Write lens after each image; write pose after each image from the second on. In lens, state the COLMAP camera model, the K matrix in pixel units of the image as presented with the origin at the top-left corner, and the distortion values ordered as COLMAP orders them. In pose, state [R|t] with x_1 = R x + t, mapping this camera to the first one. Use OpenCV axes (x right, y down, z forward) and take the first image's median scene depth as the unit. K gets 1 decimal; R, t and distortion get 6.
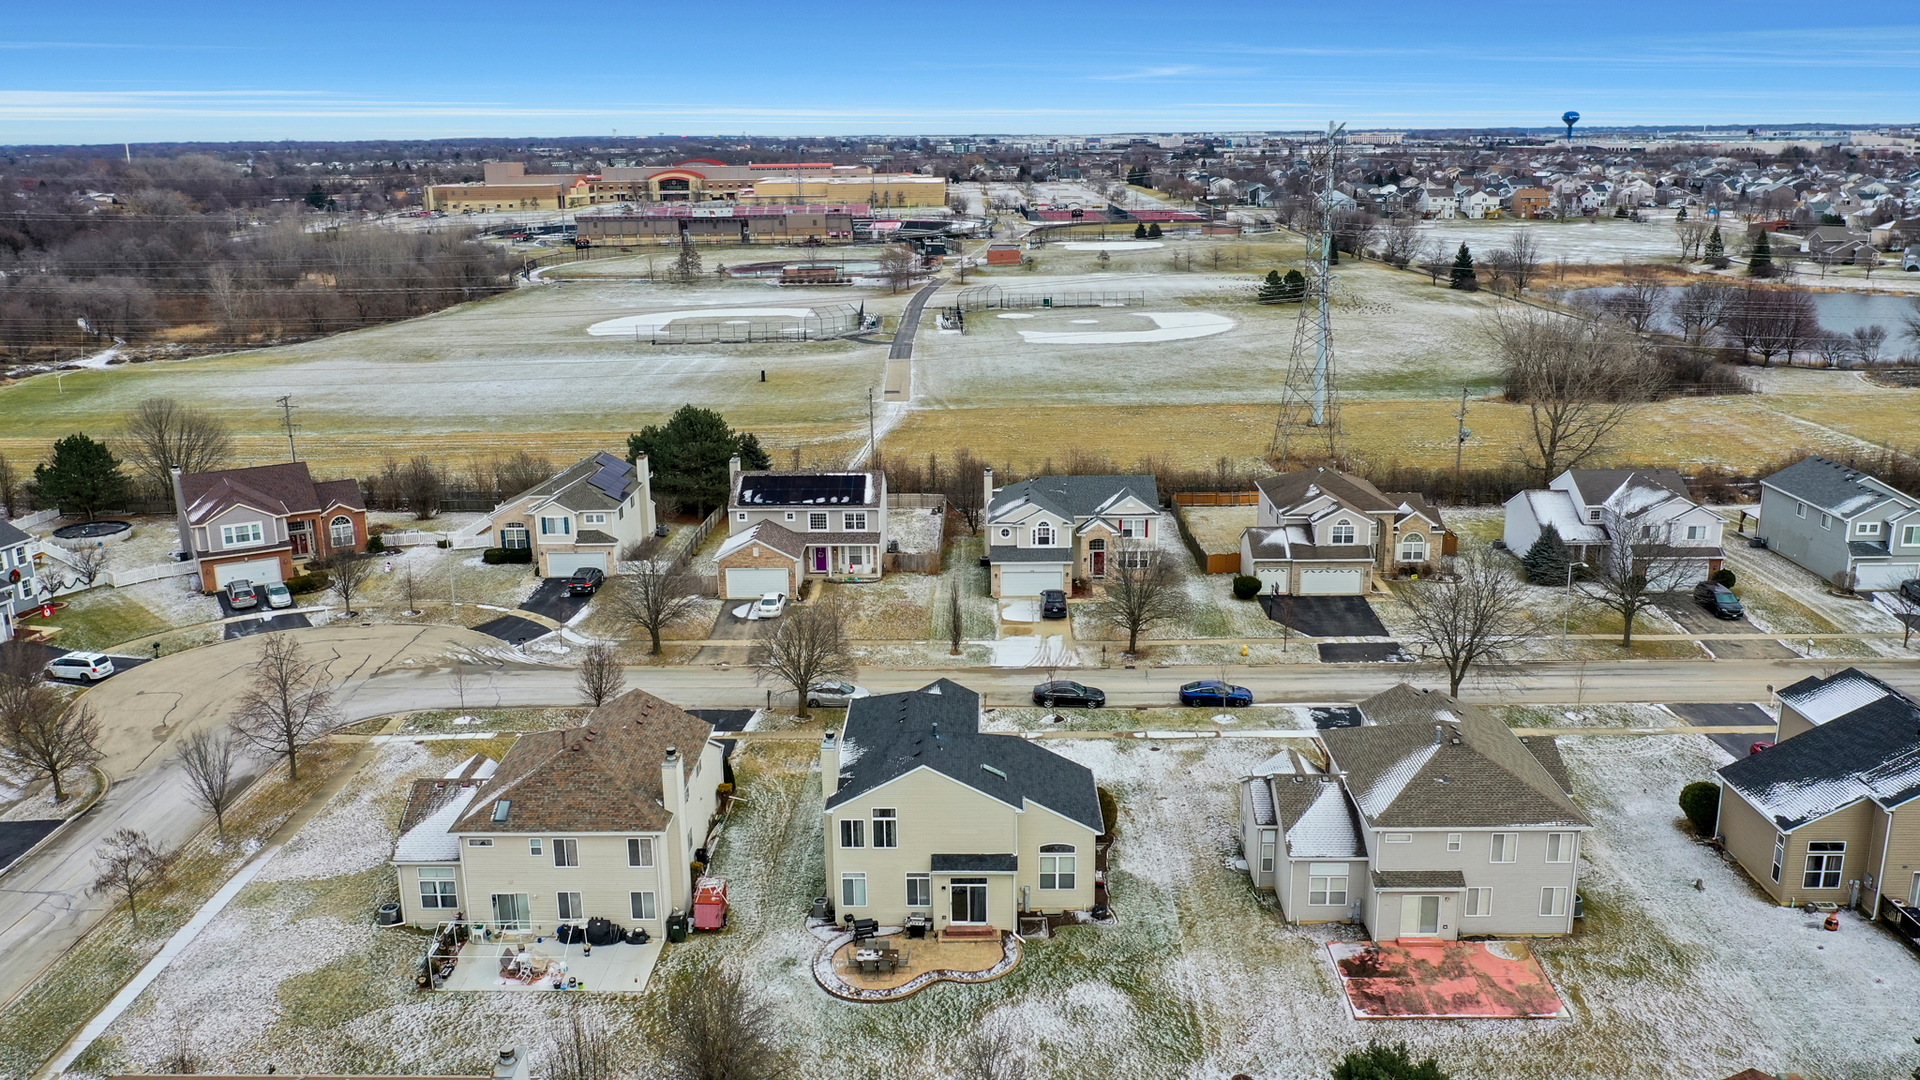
lens RADIAL K [[1525.1, 0, 961.6], [0, 1525.1, 560.6], [0, 0, 1]] dist [-0.004363, -0.007294]
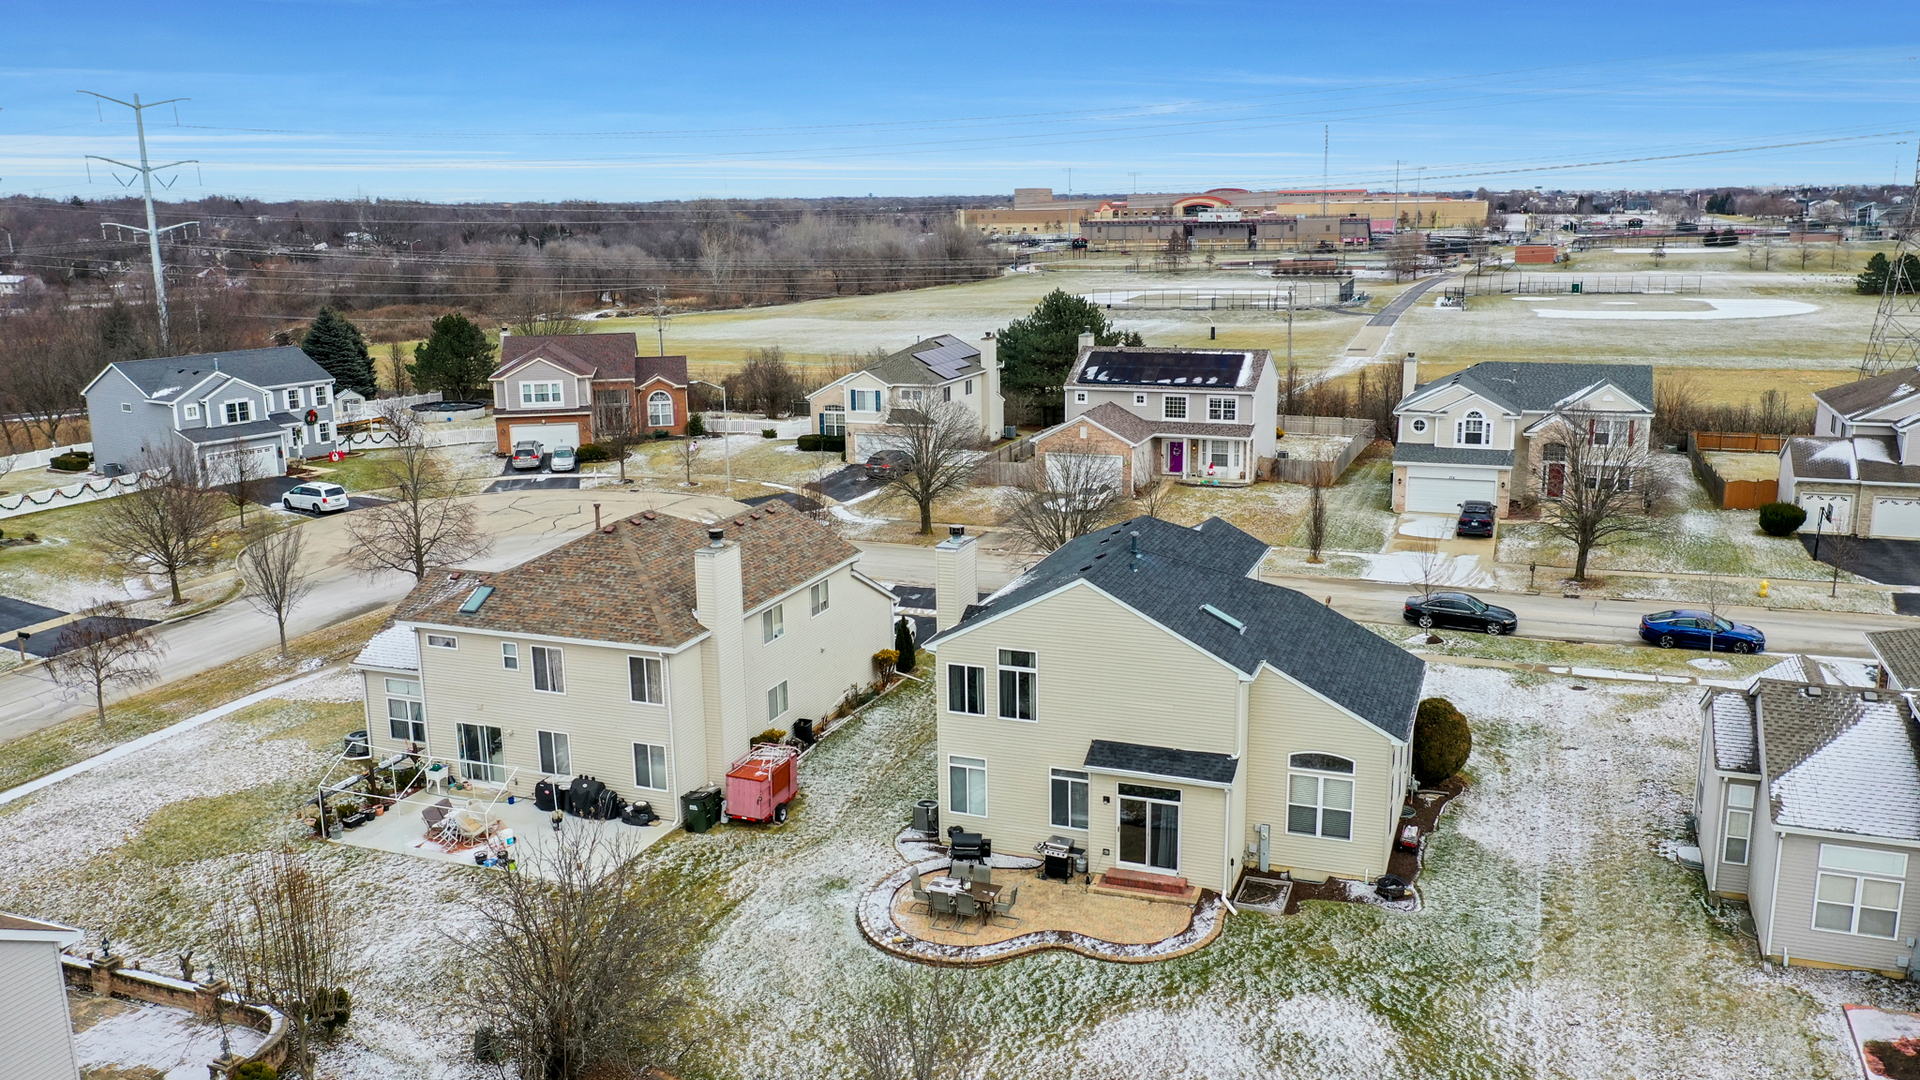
lens RADIAL K [[1525.1, 0, 964.9], [0, 1525.1, 548.9], [0, 0, 1]] dist [-0.004363, -0.007294]
pose [[0.941201, 0.074003, -0.329644, 0.081667], [-0.088109, 0.995716, -0.028039, 0.094774], [0.326156, 0.055435, 0.943689, 0.289382]]
